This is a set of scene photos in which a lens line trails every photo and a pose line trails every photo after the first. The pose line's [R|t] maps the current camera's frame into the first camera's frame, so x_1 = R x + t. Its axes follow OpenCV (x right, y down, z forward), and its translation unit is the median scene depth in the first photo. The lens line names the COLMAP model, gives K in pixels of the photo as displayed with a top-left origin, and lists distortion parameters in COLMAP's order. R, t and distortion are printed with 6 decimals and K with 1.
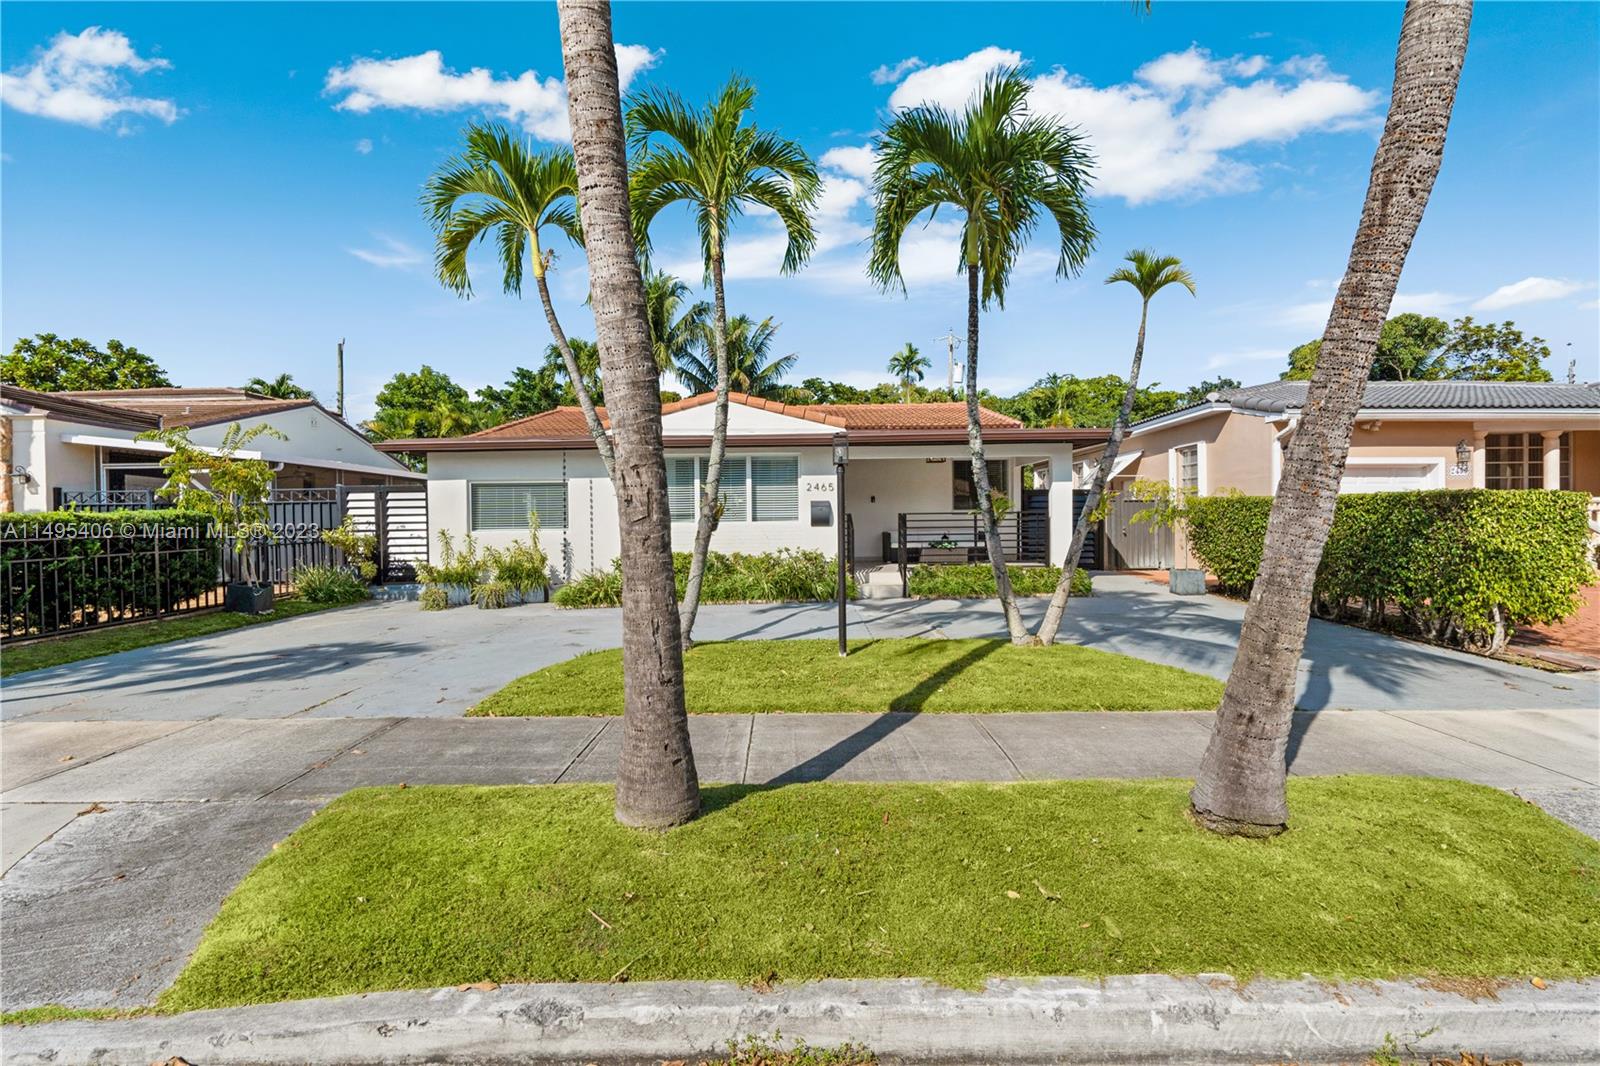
lens RADIAL K [[718.6, 0, 788.3], [0, 718.6, 524.2], [0, 0, 1]] dist [0.001068, 0.000414]
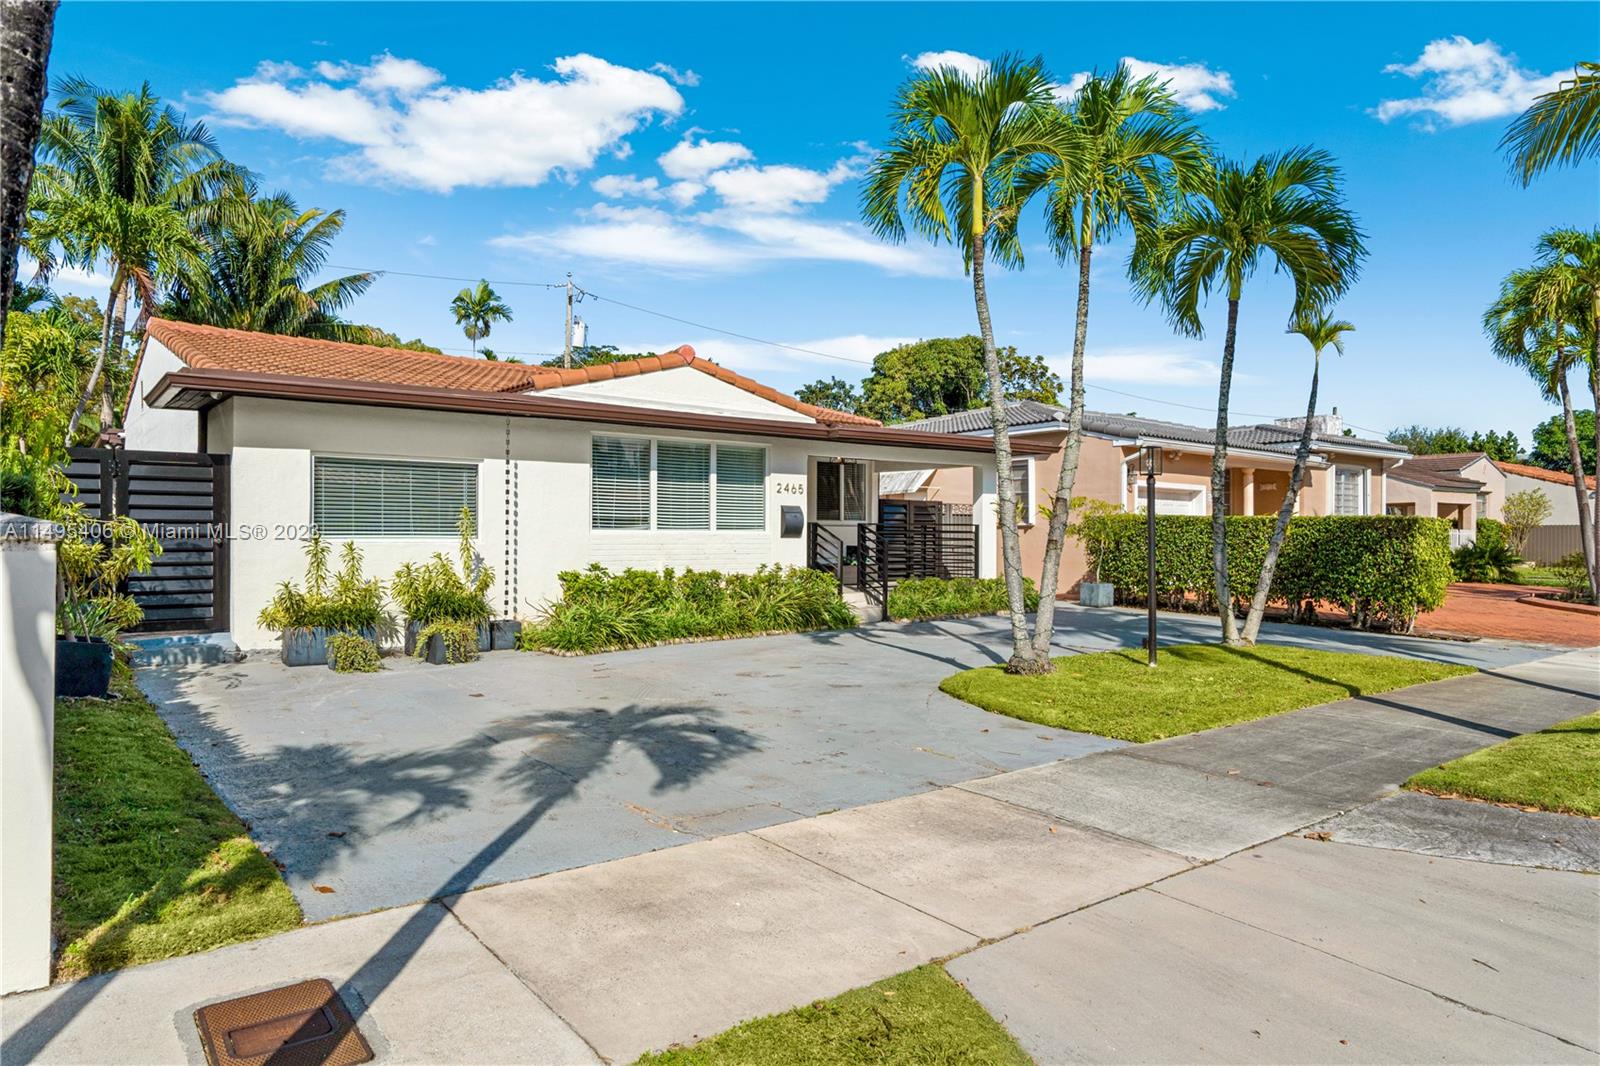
lens RADIAL K [[1010.7, 0, 779.8], [0, 1010.7, 530.1], [0, 0, 1]] dist [0.002210, 0.001046]
pose [[0.788878, 0.016321, 0.614333, -0.652410], [-0.011156, 0.999863, -0.012238, 0.008403], [-0.614449, 0.002800, 0.788952, 0.113652]]
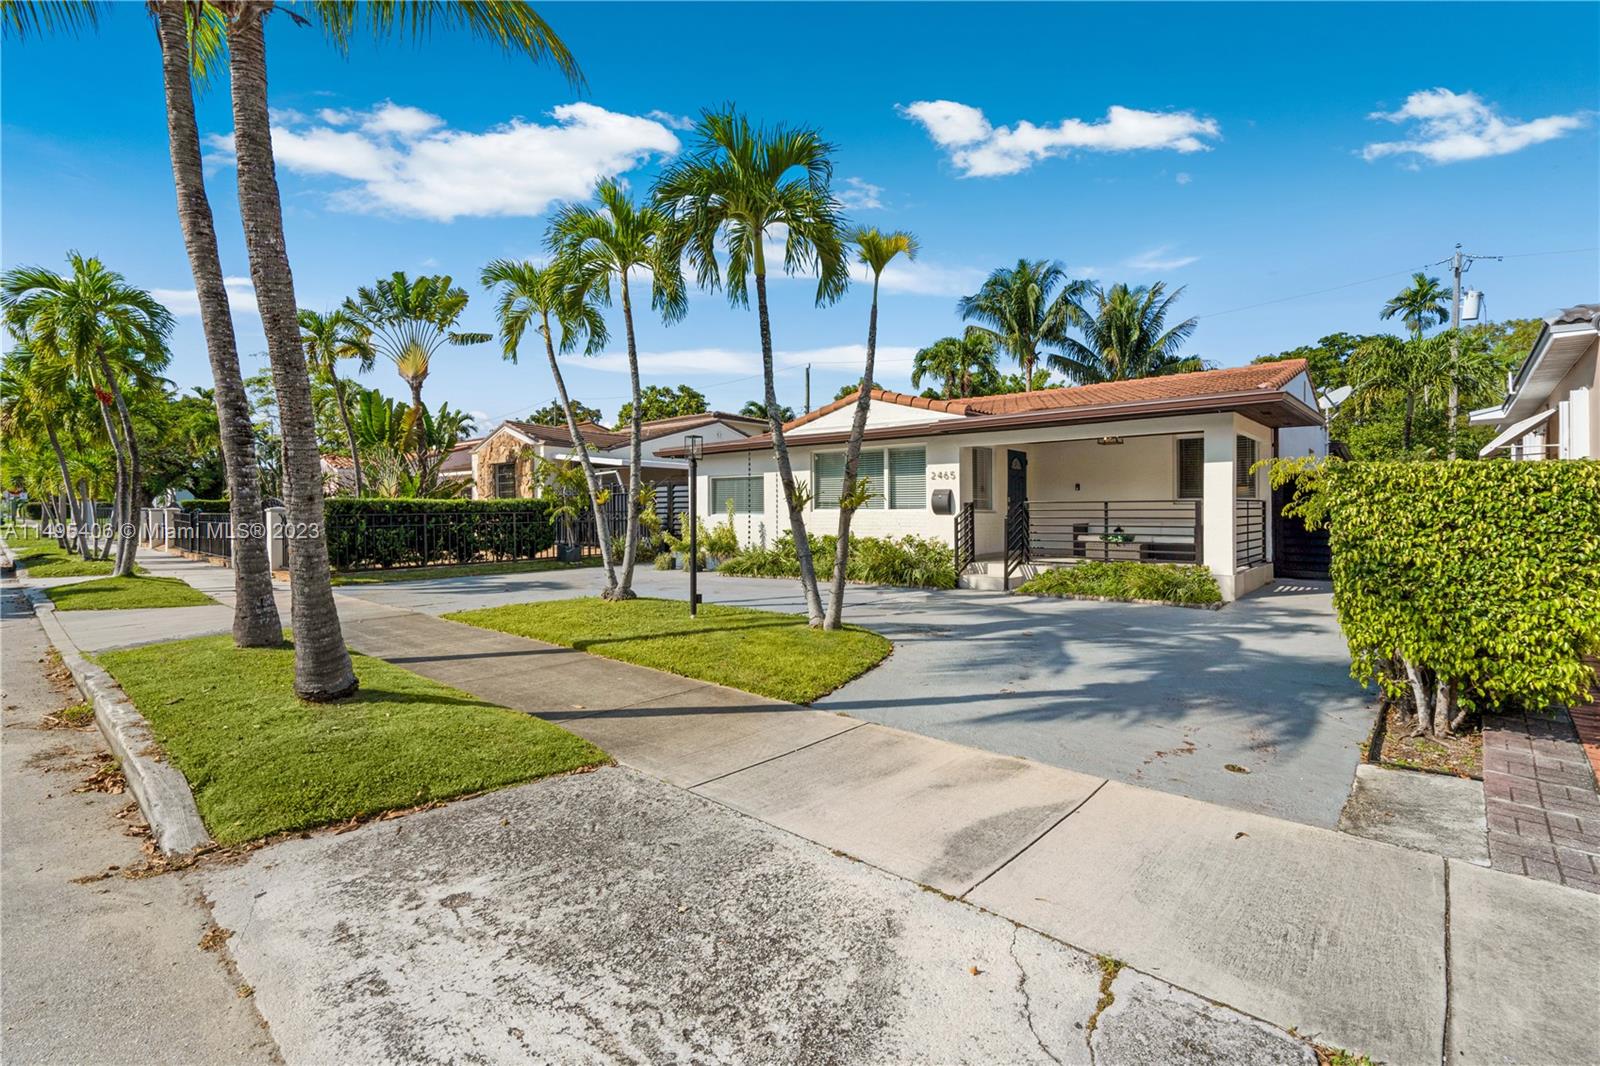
lens RADIAL K [[718.6, 0, 788.3], [0, 718.6, 524.2], [0, 0, 1]] dist [0.001068, 0.000414]
pose [[0.754080, 0.022769, -0.656388, 0.536047], [-0.015878, 0.999739, 0.016437, 0.003037], [0.656591, -0.001973, 0.754244, 0.099336]]
